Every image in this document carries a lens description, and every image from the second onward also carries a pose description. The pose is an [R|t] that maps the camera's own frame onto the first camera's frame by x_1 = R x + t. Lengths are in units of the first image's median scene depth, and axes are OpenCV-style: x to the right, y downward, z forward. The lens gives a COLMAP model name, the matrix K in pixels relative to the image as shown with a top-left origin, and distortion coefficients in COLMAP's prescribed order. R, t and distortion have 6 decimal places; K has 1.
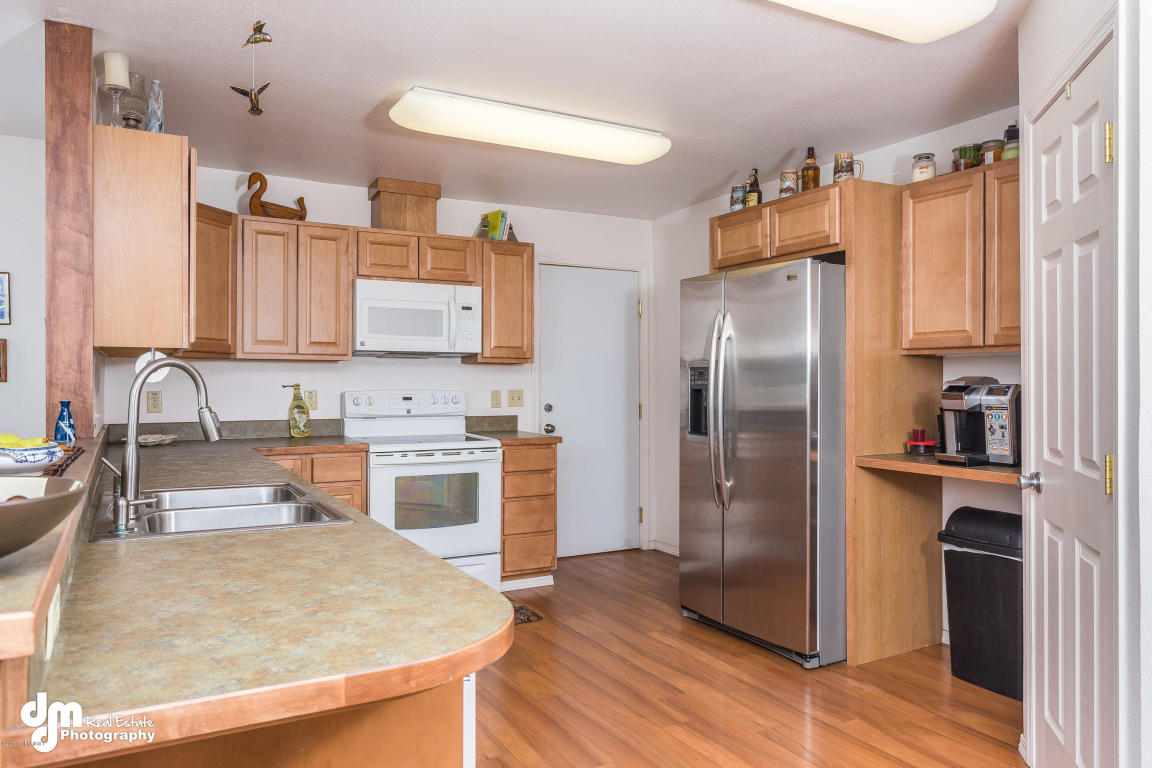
lens RADIAL K [[802.8, 0, 570.7], [0, 802.8, 387.0], [0, 0, 1]] dist [0.005167, -0.000313]
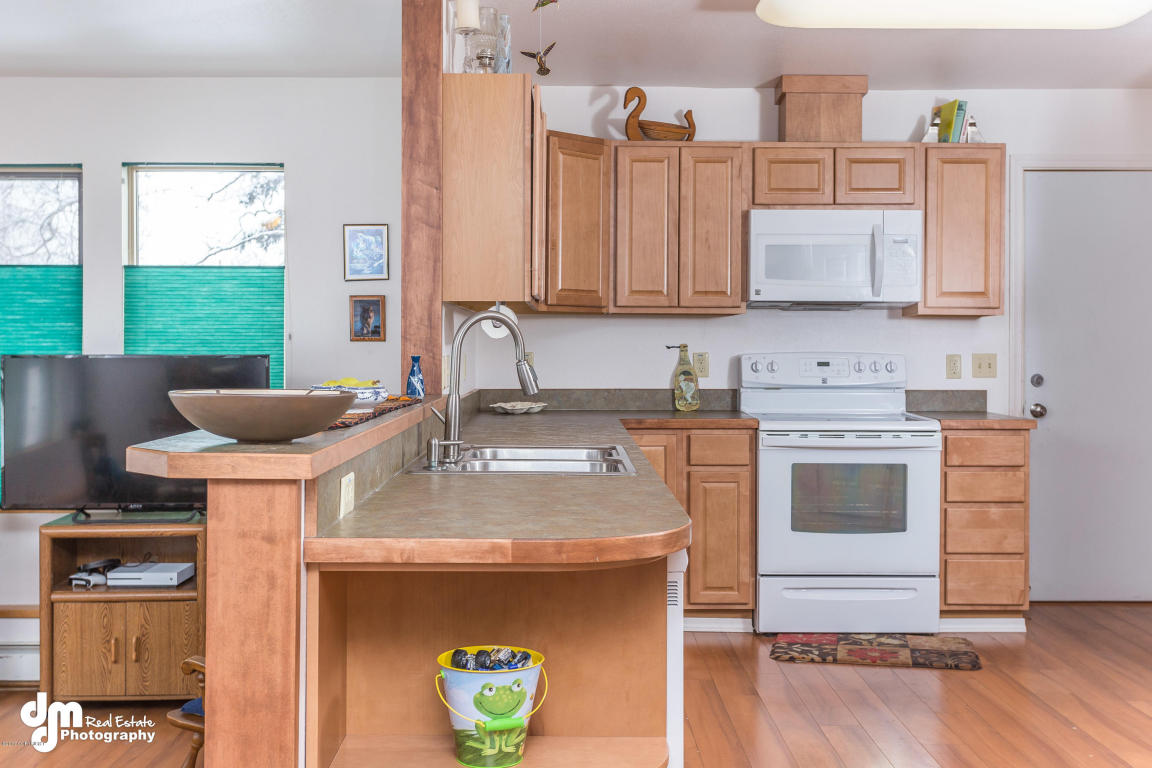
lens RADIAL K [[1274.7, 0, 572.5], [0, 1274.7, 362.5], [0, 0, 1]] dist [0.016060, 0.000000]
pose [[0.878638, 0.005437, -0.477457, 0.178257], [-0.004552, 0.999985, 0.003010, 0.011716], [0.477466, -0.000472, 0.878650, -0.178669]]
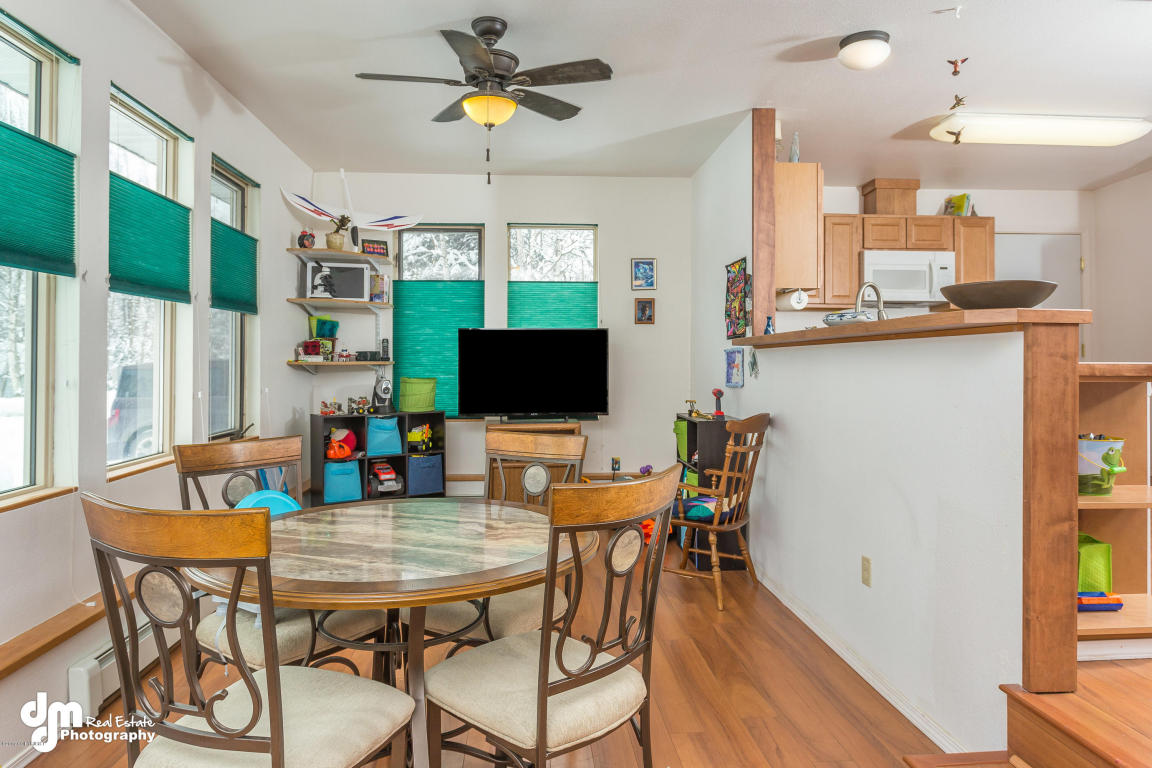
lens RADIAL K [[709.1, 0, 577.4], [0, 709.1, 357.2], [0, 0, 1]] dist [0.000756, 0.002073]
pose [[0.909690, -0.006044, -0.415244, -0.212725], [-0.002103, 0.999814, -0.019158, 0.083099], [0.415282, 0.018301, 0.909509, -0.369377]]
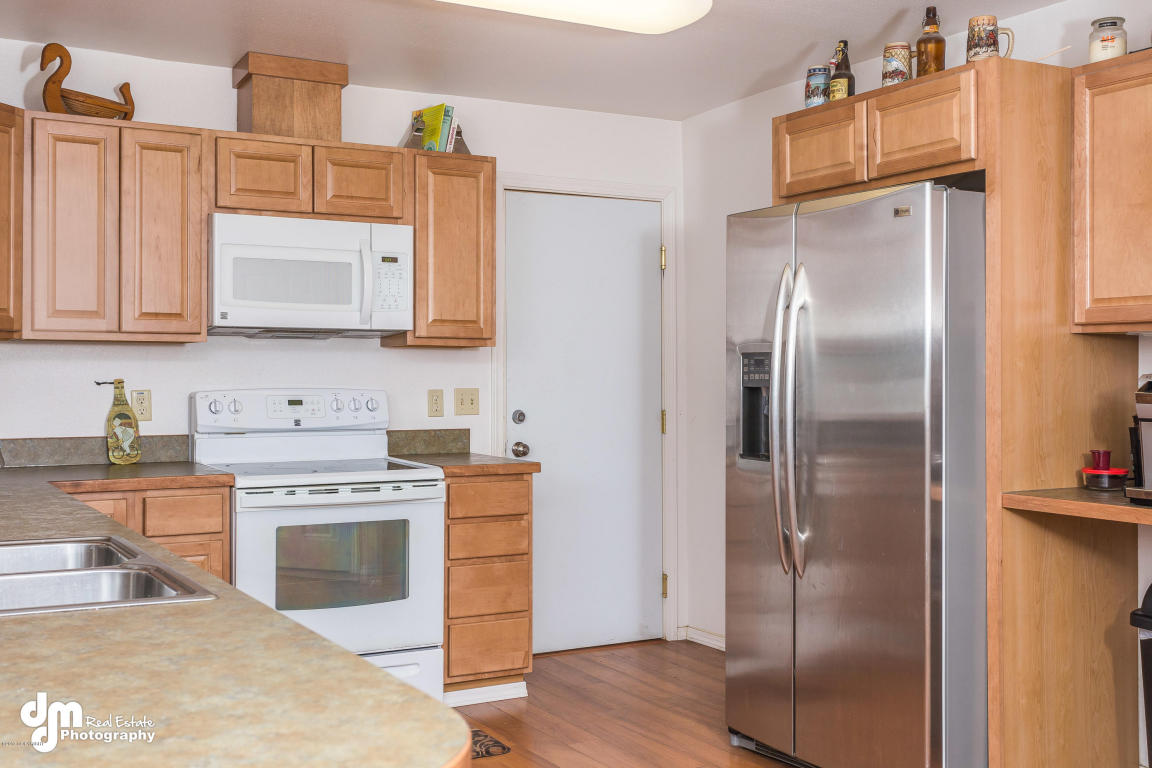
lens RADIAL K [[1274.7, 0, 573.2], [0, 1274.7, 379.9], [0, 0, 1]] dist [0.016060, 0.000000]
pose [[0.999852, -0.000856, 0.017204, -0.002387], [0.000905, 0.999995, -0.002869, -0.000305], [-0.017201, 0.002884, 0.999848, -0.006798]]
